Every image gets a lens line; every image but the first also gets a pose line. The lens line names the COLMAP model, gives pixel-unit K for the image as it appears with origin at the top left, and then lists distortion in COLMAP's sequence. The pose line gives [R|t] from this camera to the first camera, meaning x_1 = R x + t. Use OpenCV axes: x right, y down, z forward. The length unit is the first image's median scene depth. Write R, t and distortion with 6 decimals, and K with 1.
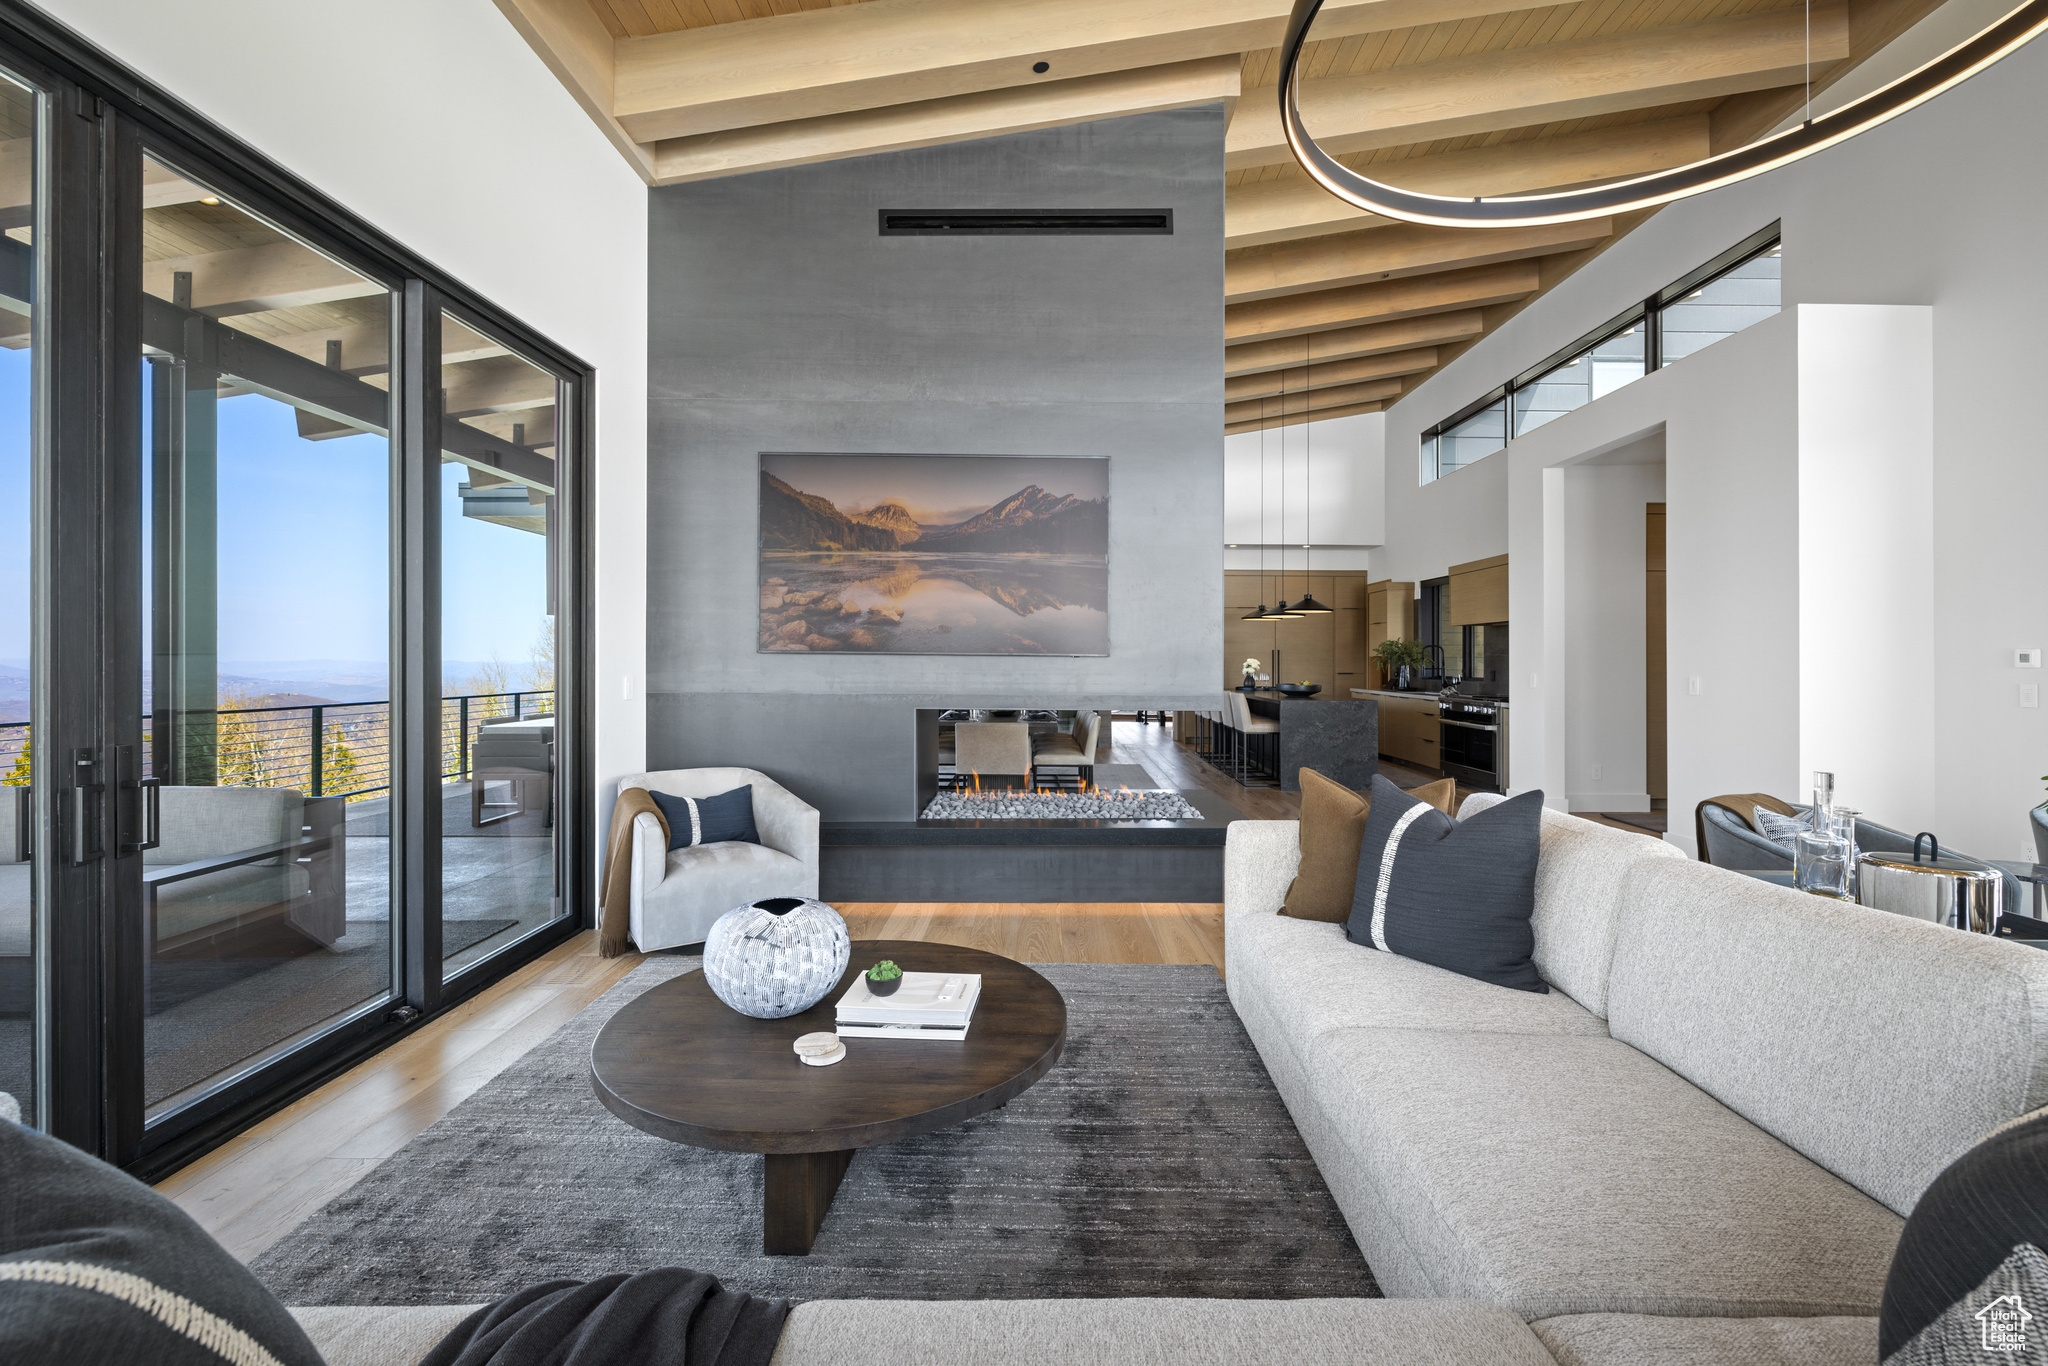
lens RADIAL K [[876.3, 0, 1033.3], [0, 876.3, 657.5], [0, 0, 1]] dist [0.000147, -0.000016]
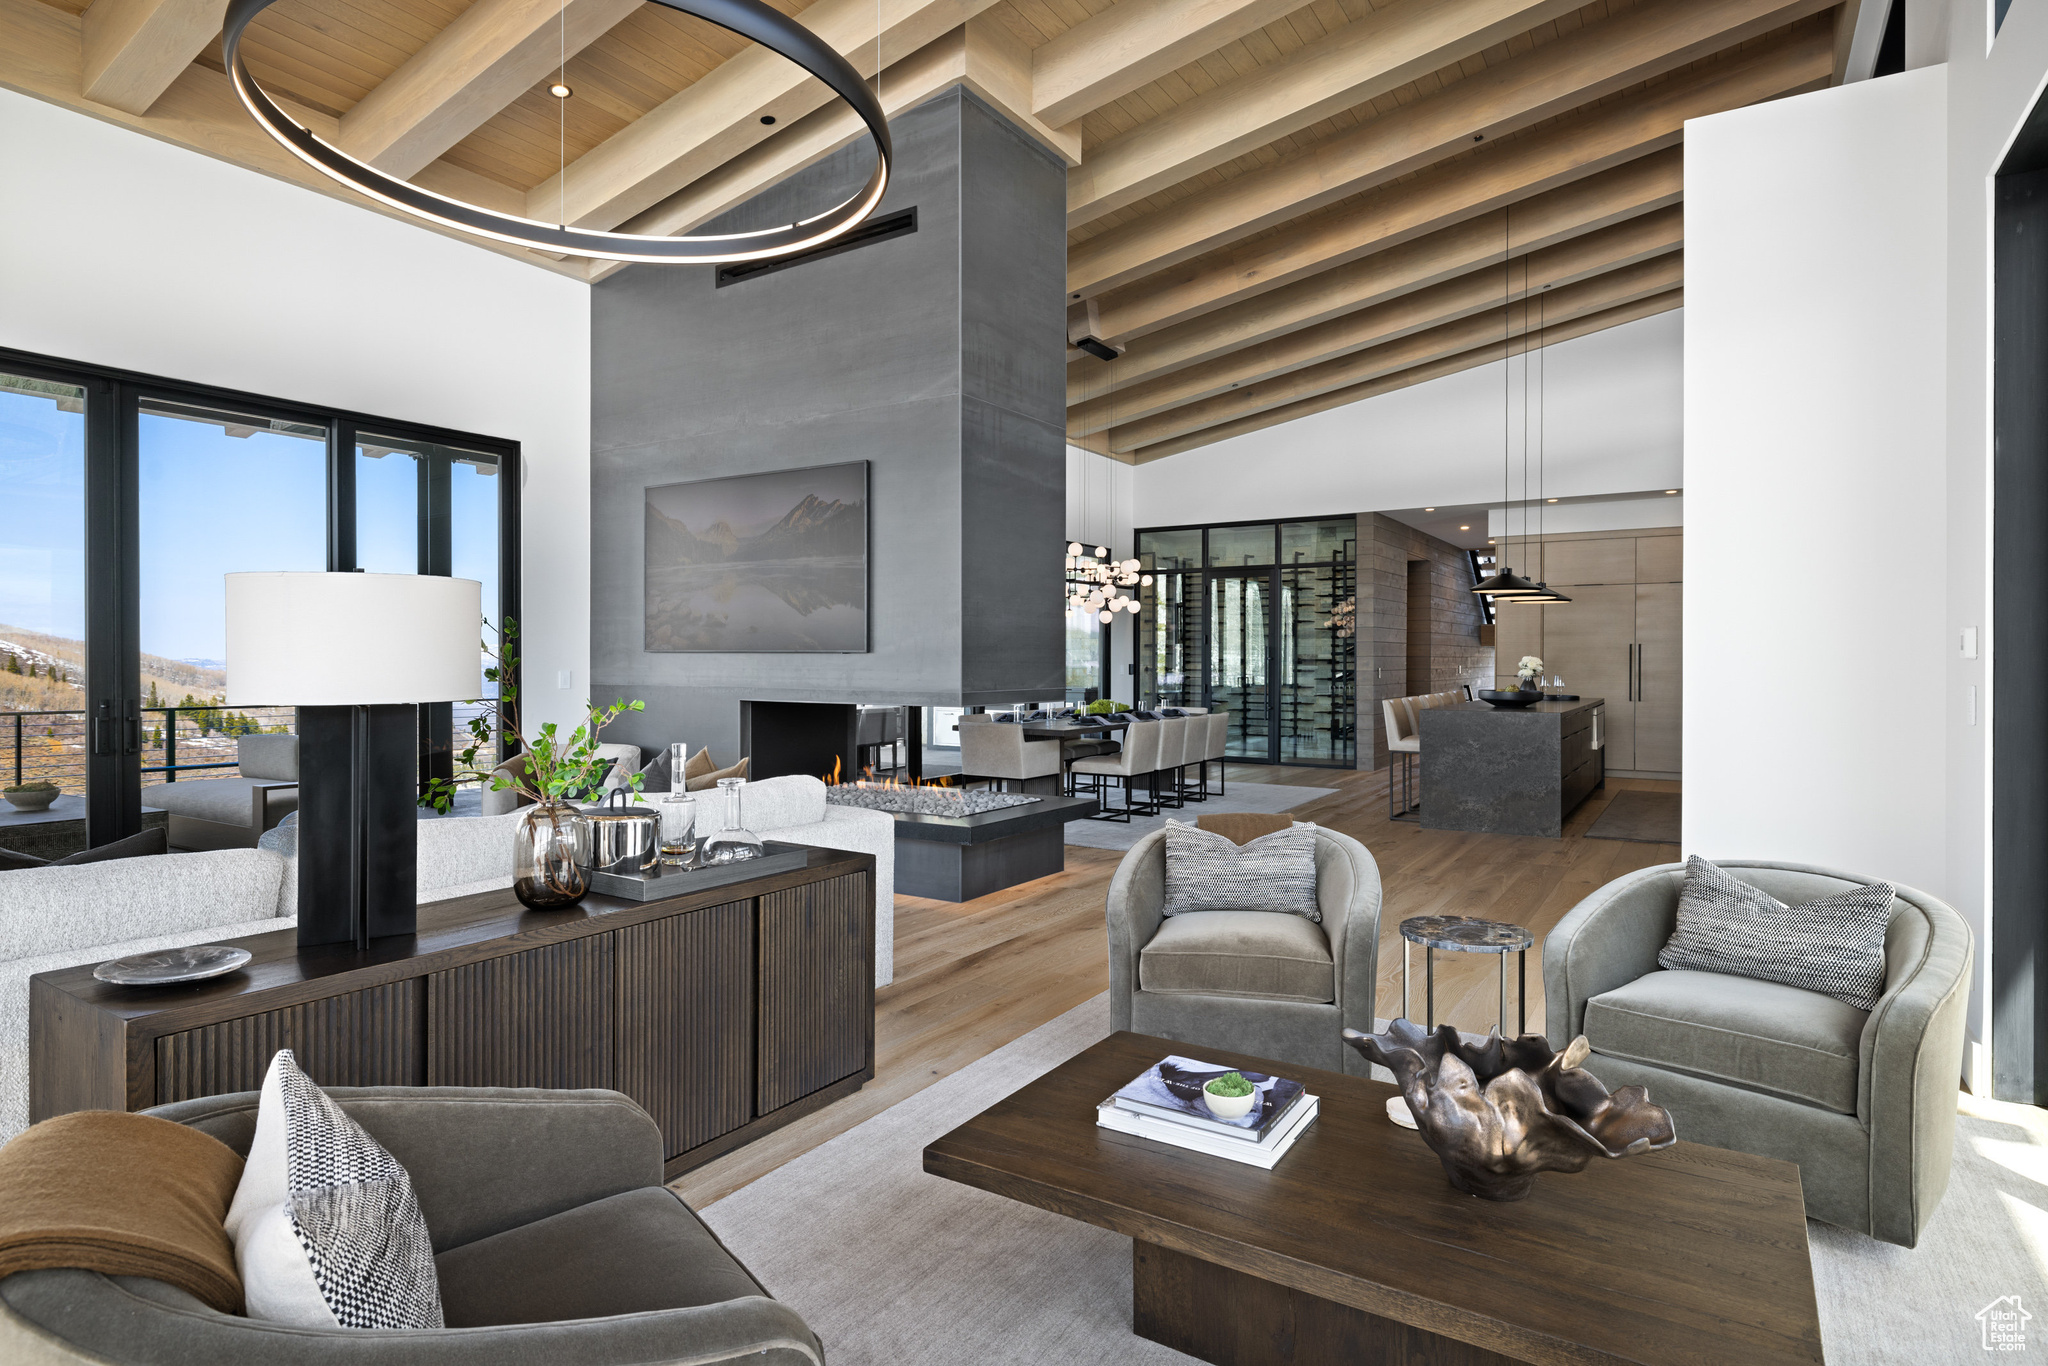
lens RADIAL K [[1093.3, 0, 1020.9], [0, 1093.3, 669.0], [0, 0, 1]] dist [-0.000591, -0.000329]
pose [[0.834792, 0.001145, -0.550564, 0.953200], [0.003463, 0.999967, 0.007331, 0.009138], [0.550554, -0.008026, 0.834761, 0.017622]]
